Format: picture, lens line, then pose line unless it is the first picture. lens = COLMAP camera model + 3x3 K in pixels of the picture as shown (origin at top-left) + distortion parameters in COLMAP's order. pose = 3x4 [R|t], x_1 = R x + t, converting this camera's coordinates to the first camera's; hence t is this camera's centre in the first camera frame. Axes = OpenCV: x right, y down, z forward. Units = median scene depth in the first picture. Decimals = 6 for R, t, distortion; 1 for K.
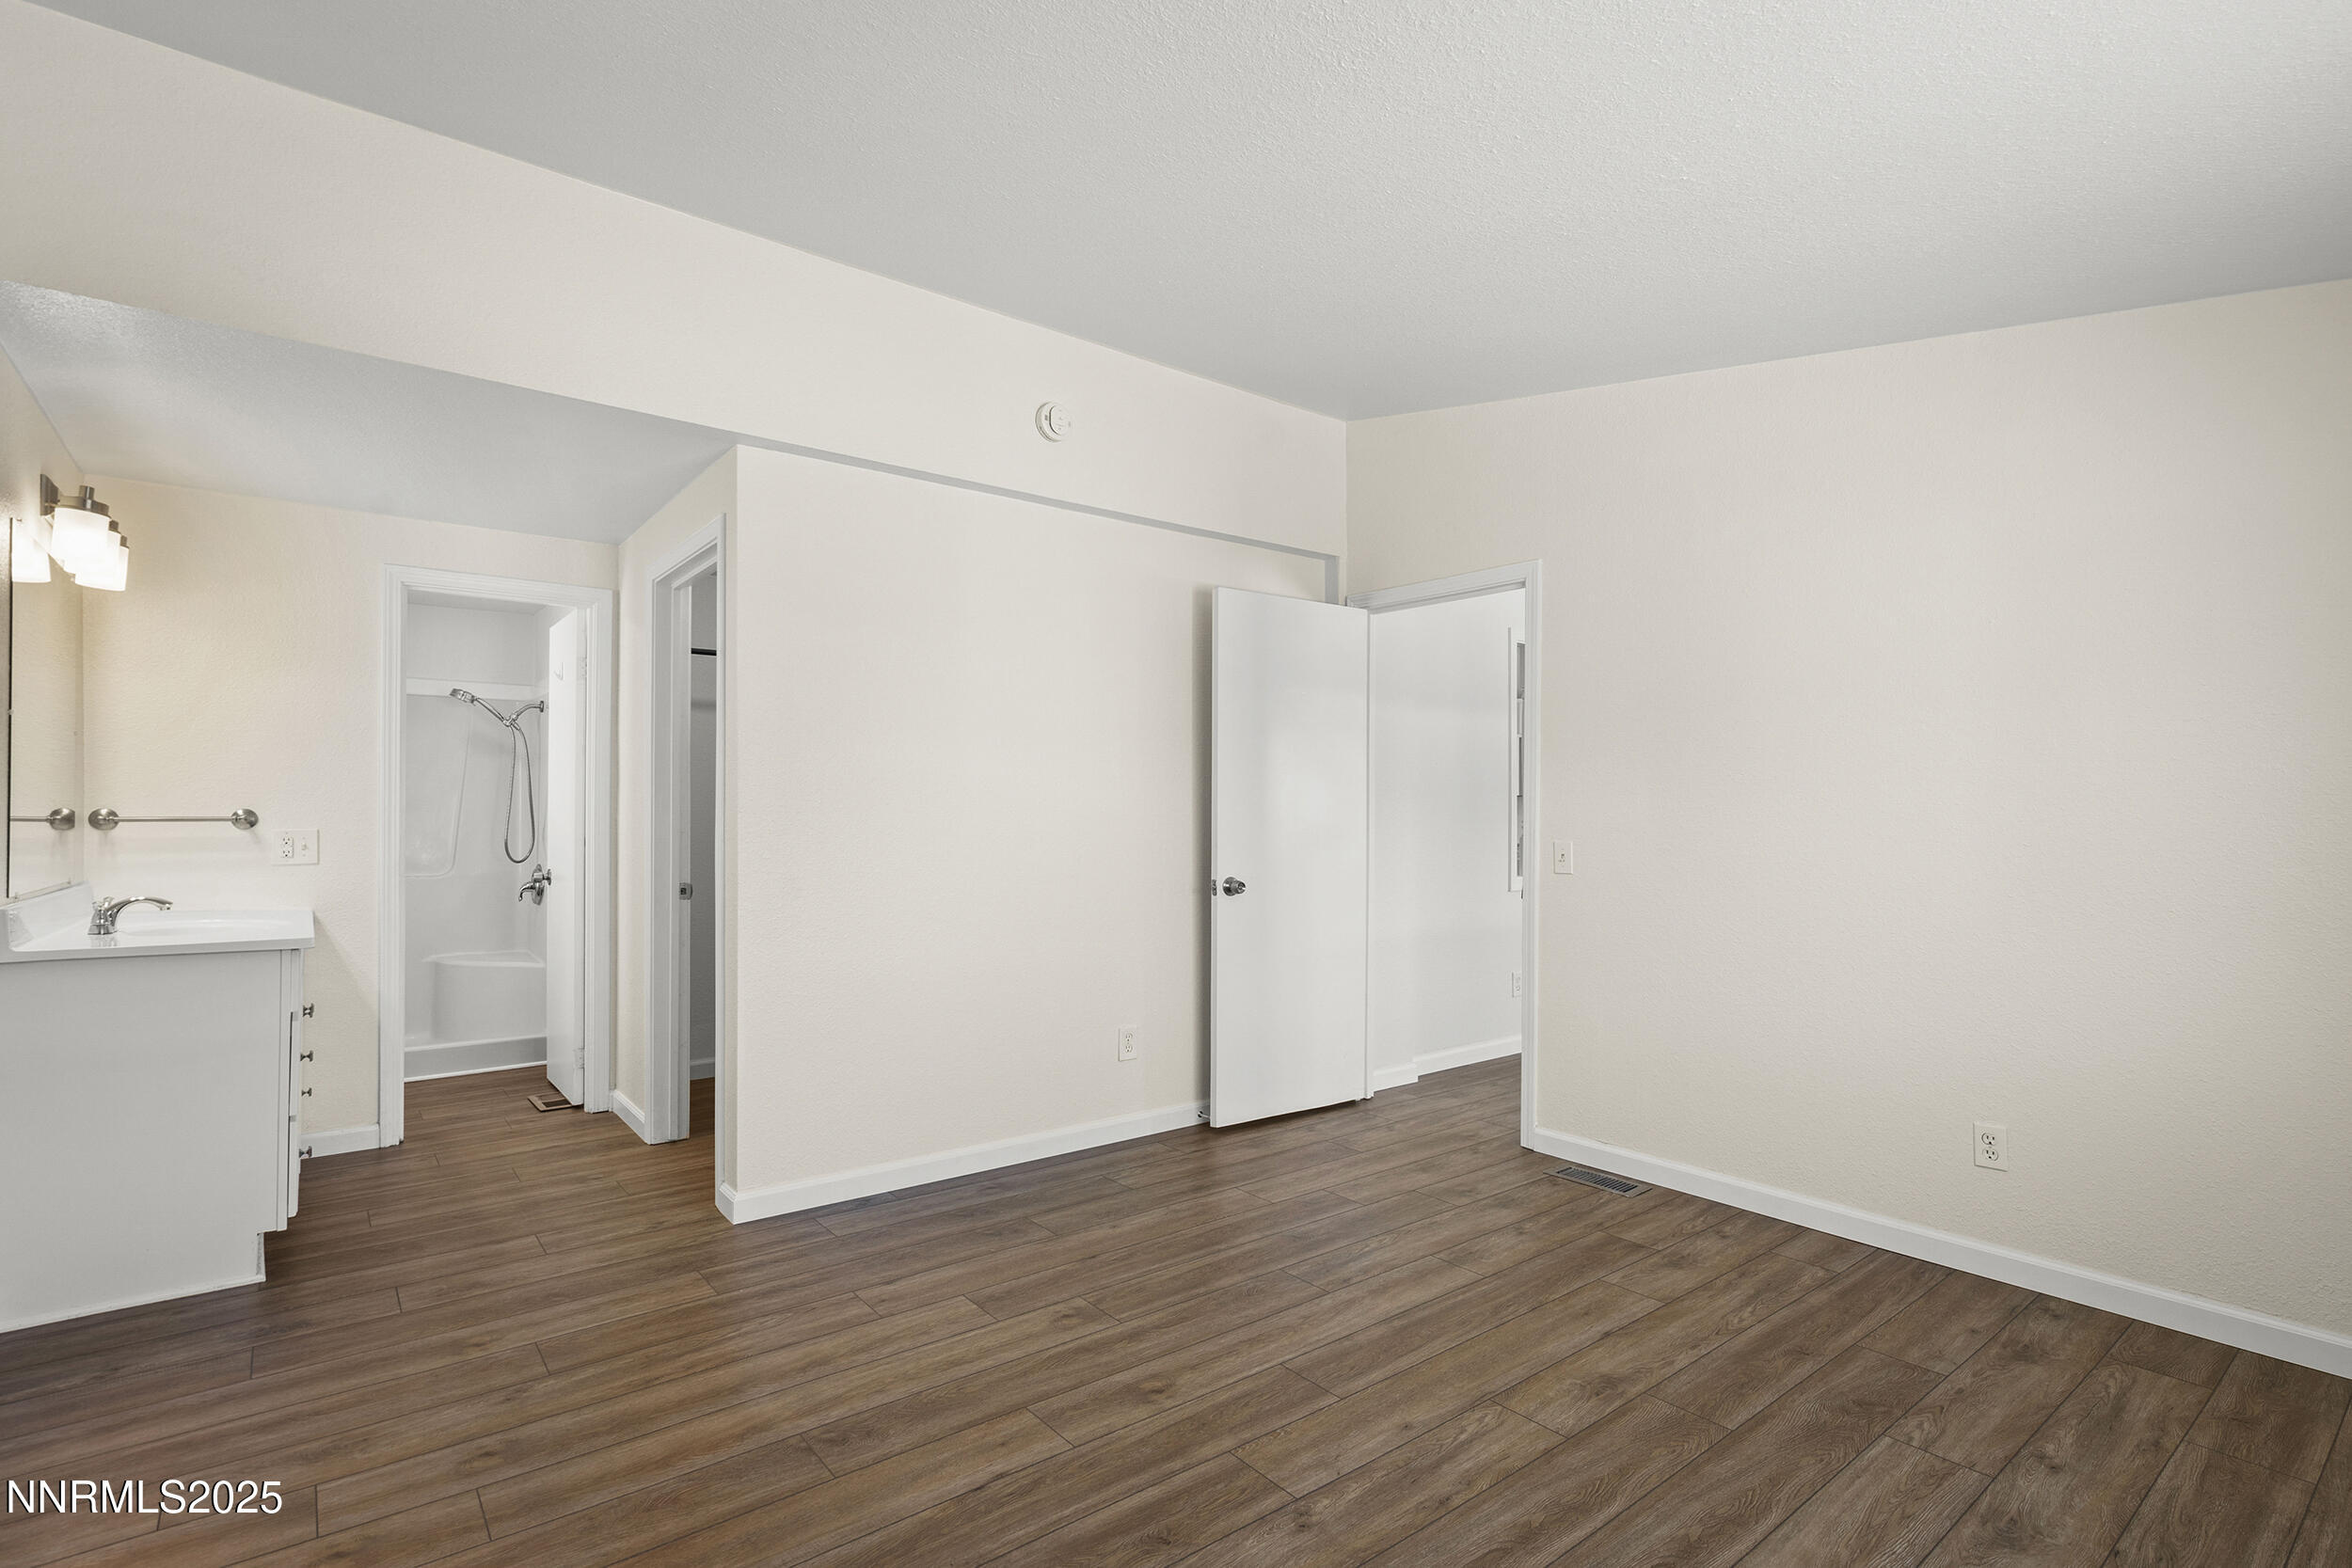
lens RADIAL K [[1075.9, 0, 1175.7], [0, 1075.9, 797.4], [0, 0, 1]] dist [-0.008197, 0.003650]
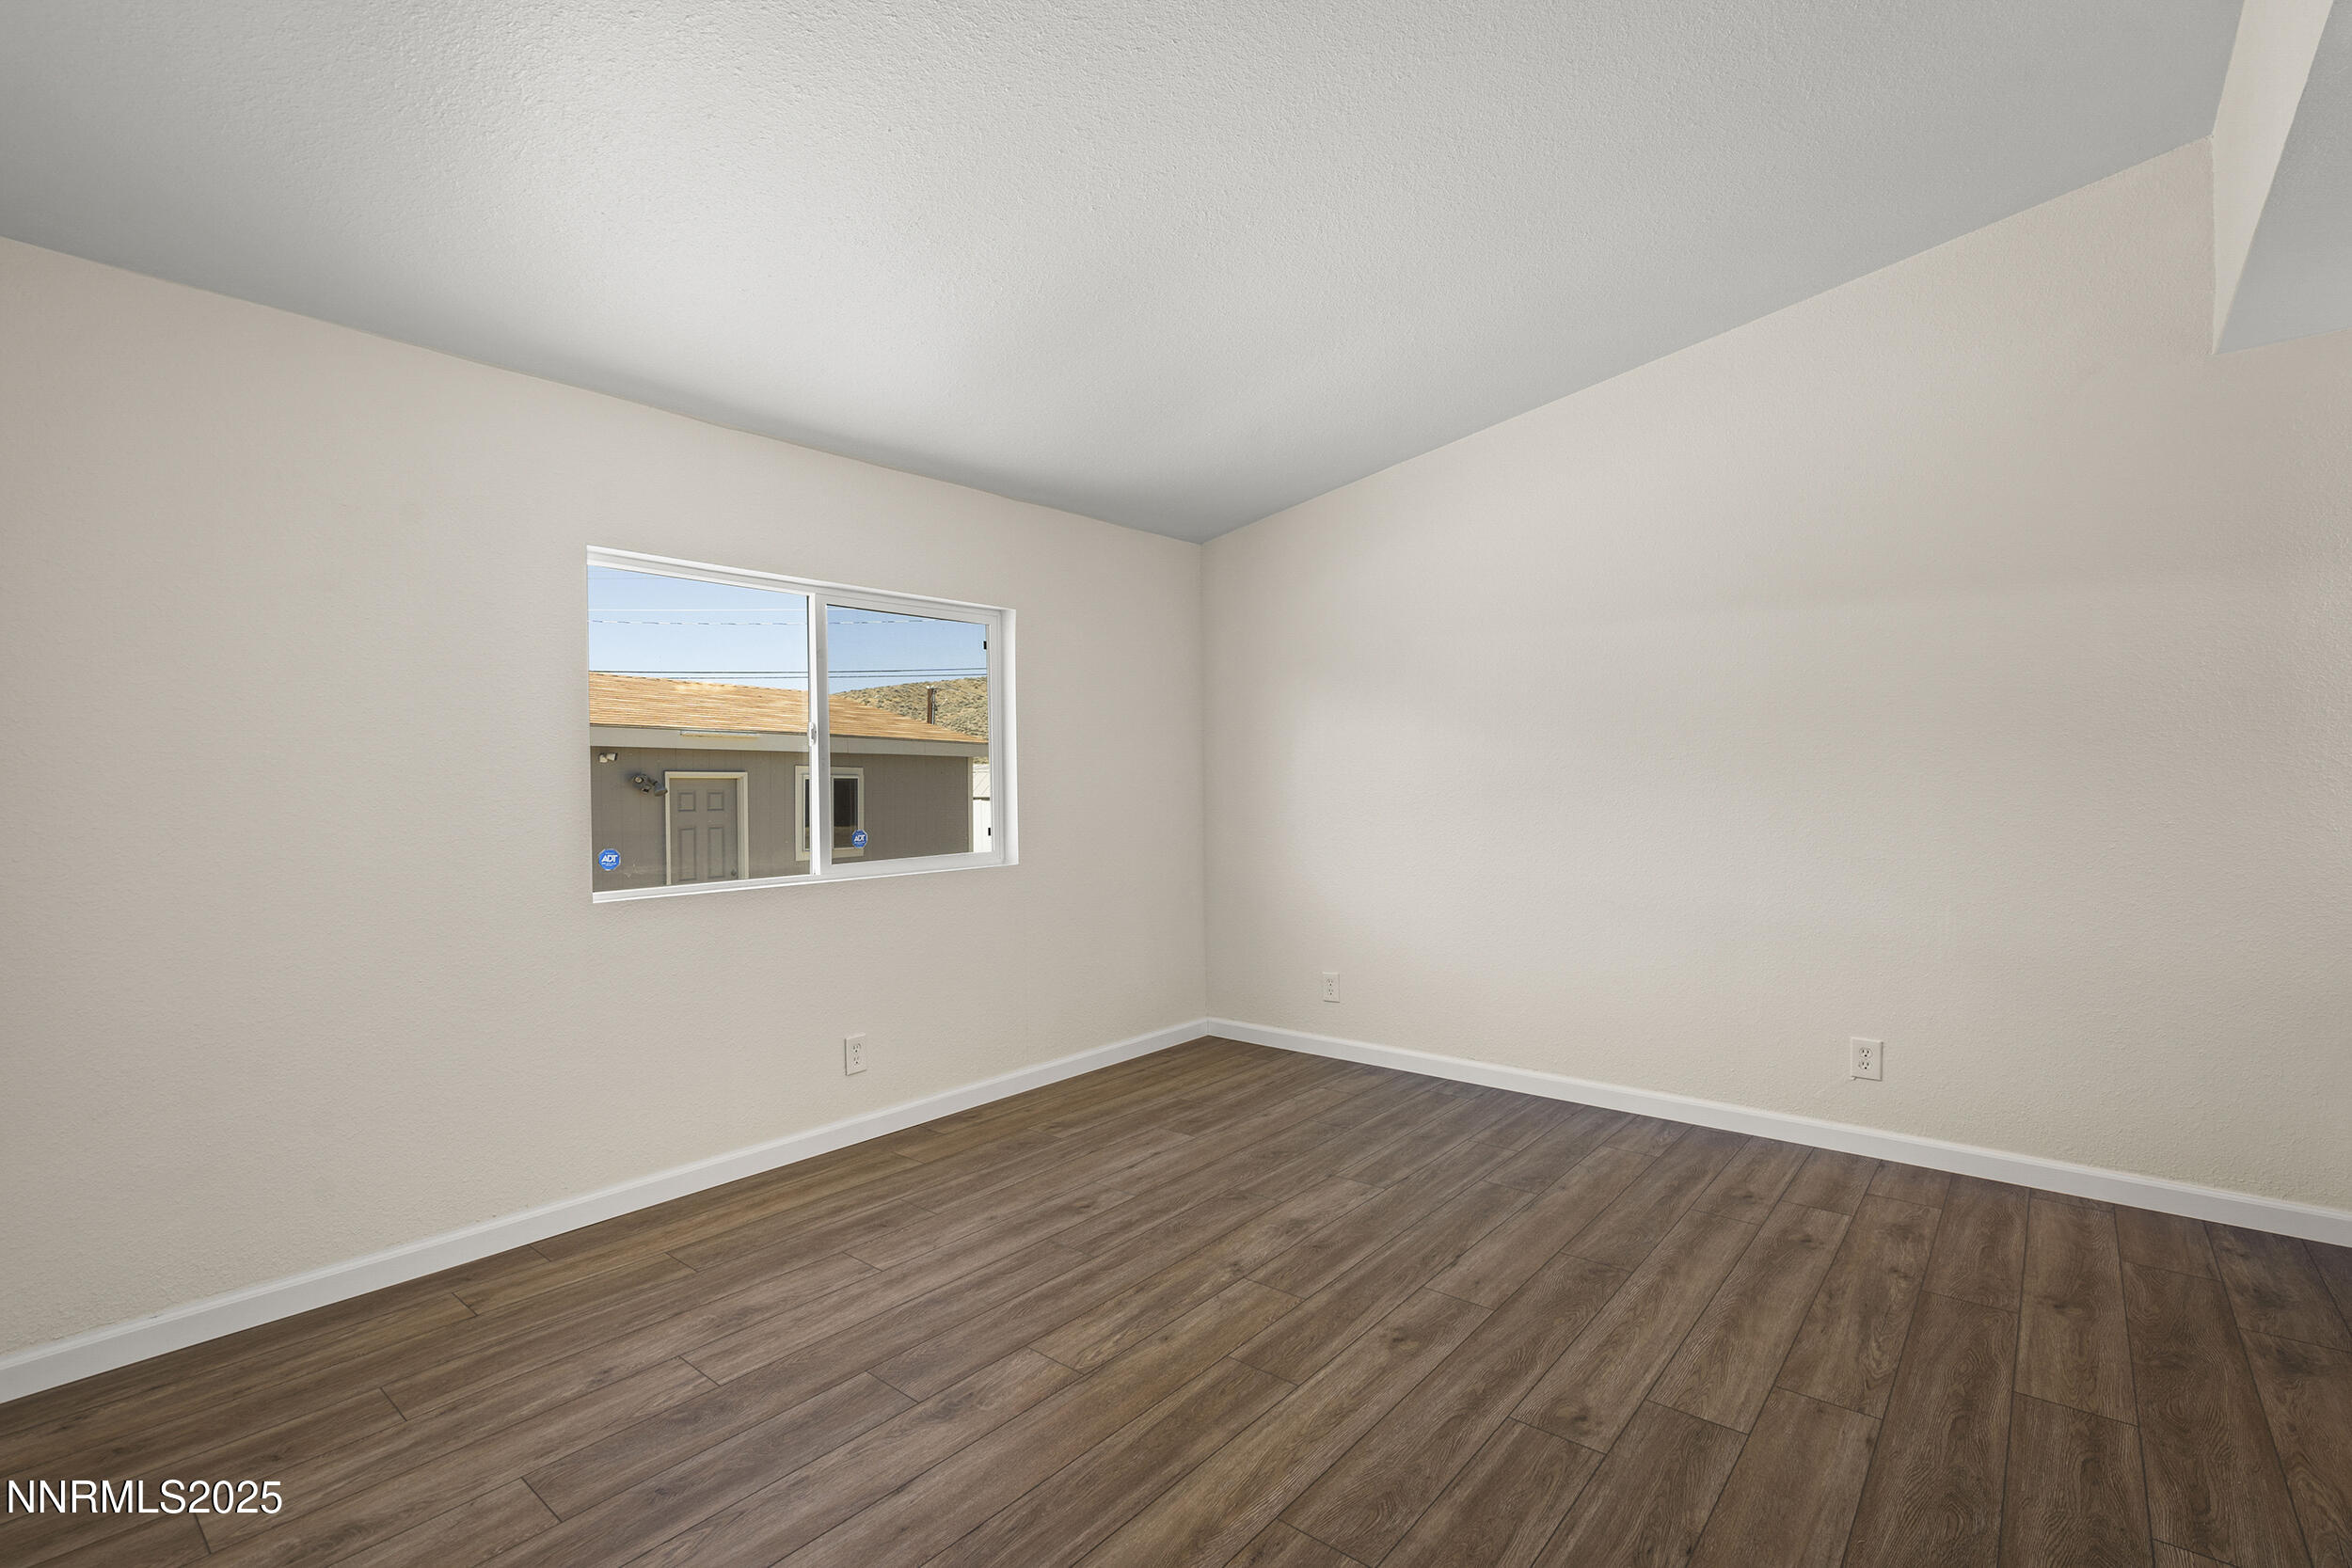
lens RADIAL K [[1075.9, 0, 1173.0], [0, 1075.9, 784.9], [0, 0, 1]] dist [-0.008197, 0.003650]
pose [[-0.978691, 0.006062, -0.205250, 0.405581], [0.009564, 0.999825, -0.016074, 0.026953], [0.205116, -0.017694, -0.978578, 1.968673]]
